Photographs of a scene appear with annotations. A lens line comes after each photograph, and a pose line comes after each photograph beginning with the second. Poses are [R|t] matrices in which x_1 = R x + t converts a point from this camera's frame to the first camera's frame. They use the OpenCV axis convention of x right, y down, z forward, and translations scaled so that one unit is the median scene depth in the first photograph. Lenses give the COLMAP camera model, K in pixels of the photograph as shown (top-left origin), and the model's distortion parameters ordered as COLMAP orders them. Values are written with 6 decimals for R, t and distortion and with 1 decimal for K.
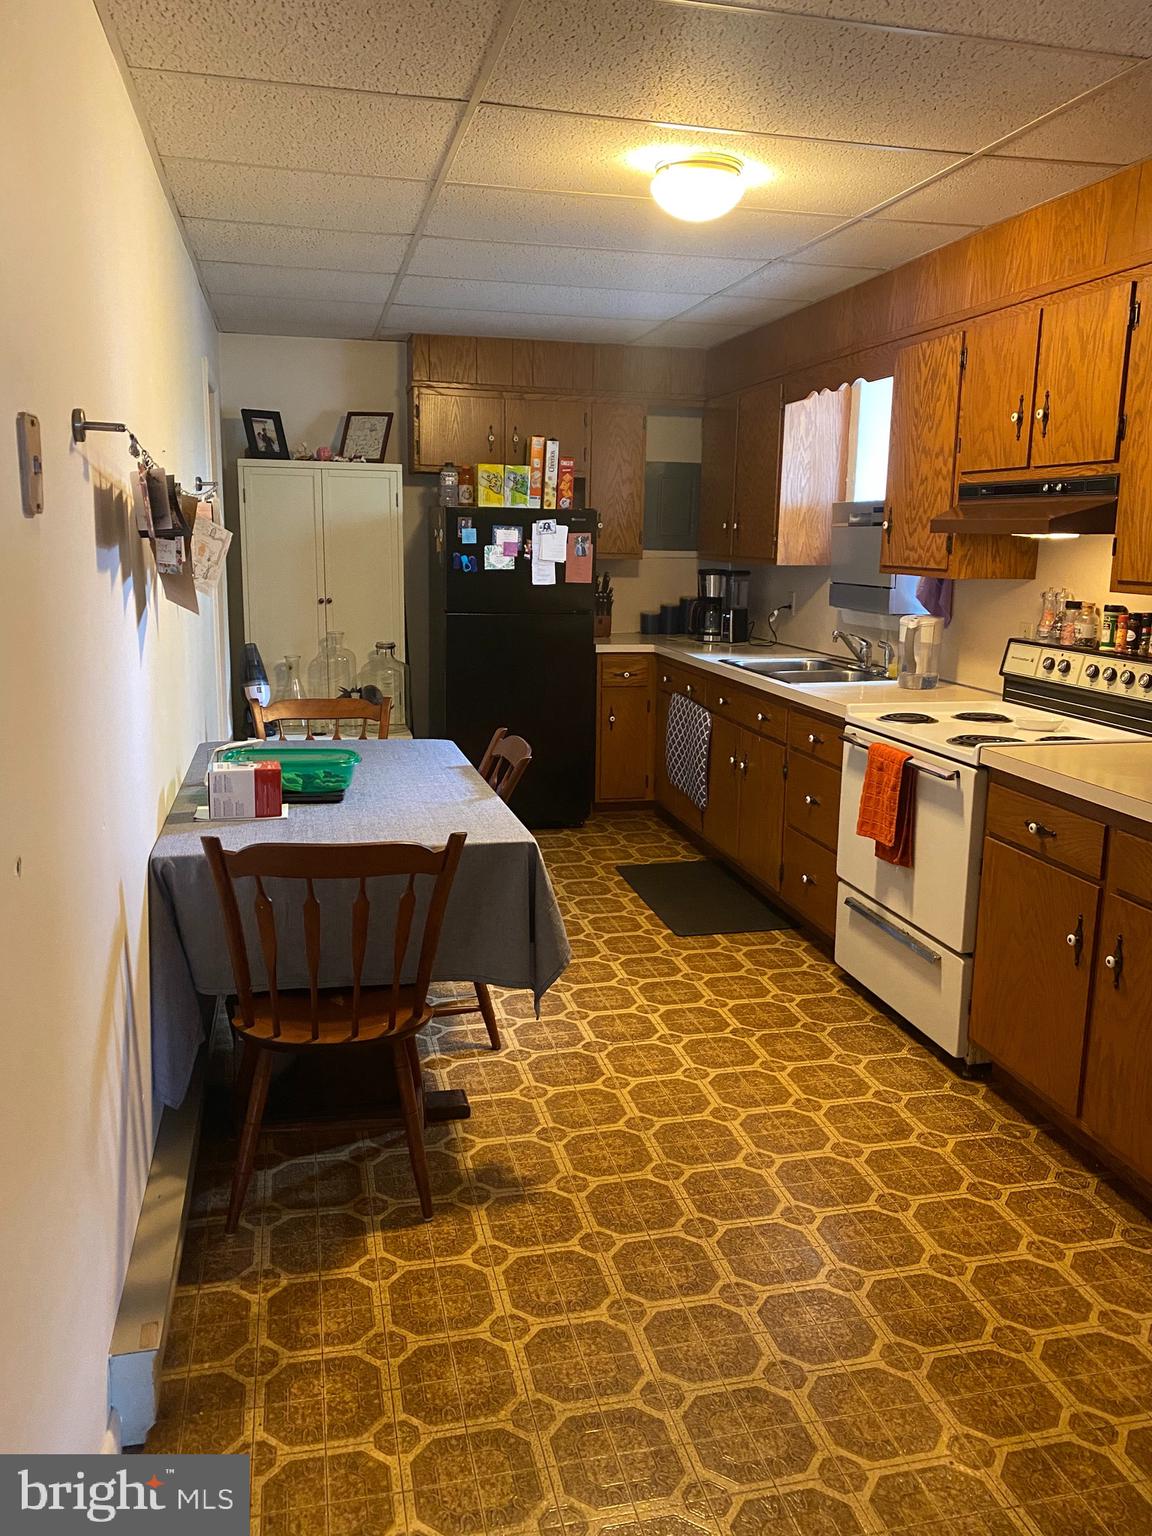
lens RADIAL K [[1167.2, 0, 575.4], [0, 1167.2, 767.3], [0, 0, 1]] dist [-0.004398, 0.000038]
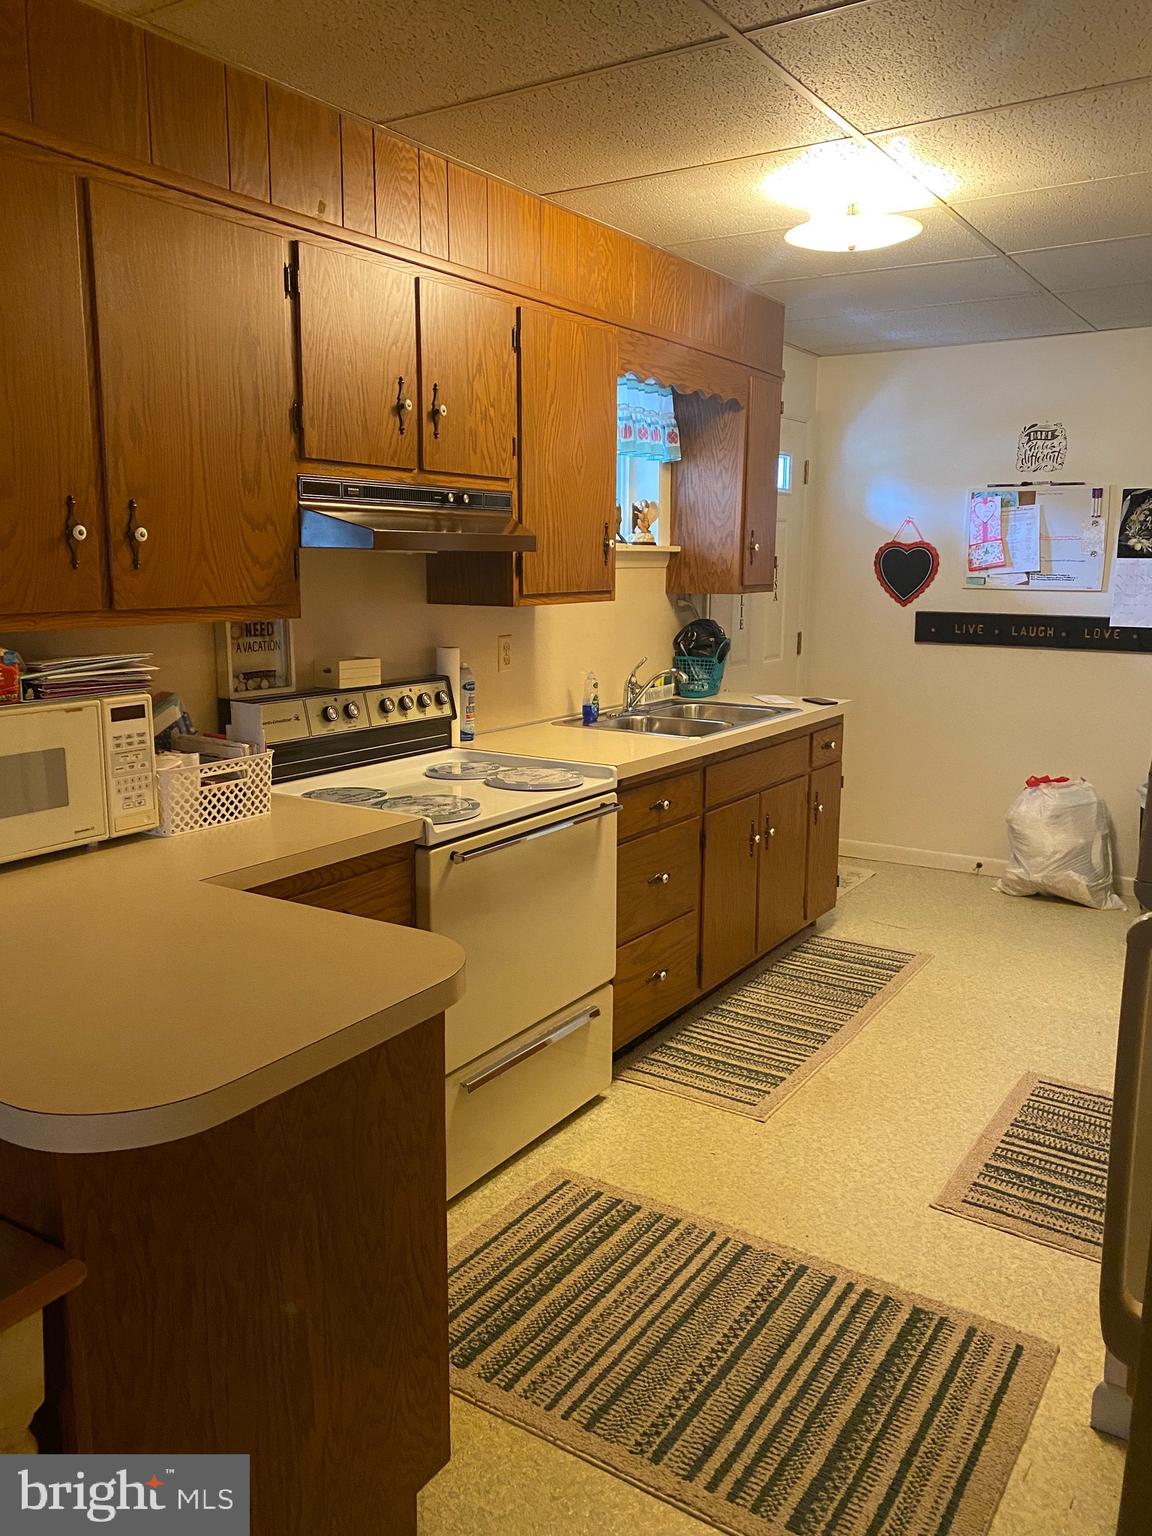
lens RADIAL K [[1167.2, 0, 575.1], [0, 1167.2, 763.5], [0, 0, 1]] dist [-0.004398, 0.000038]
pose [[-0.674966, -0.138440, 0.724745, -0.305241], [0.139381, 0.940633, 0.309487, -0.297798], [-0.724564, 0.309909, -0.615600, 1.470280]]
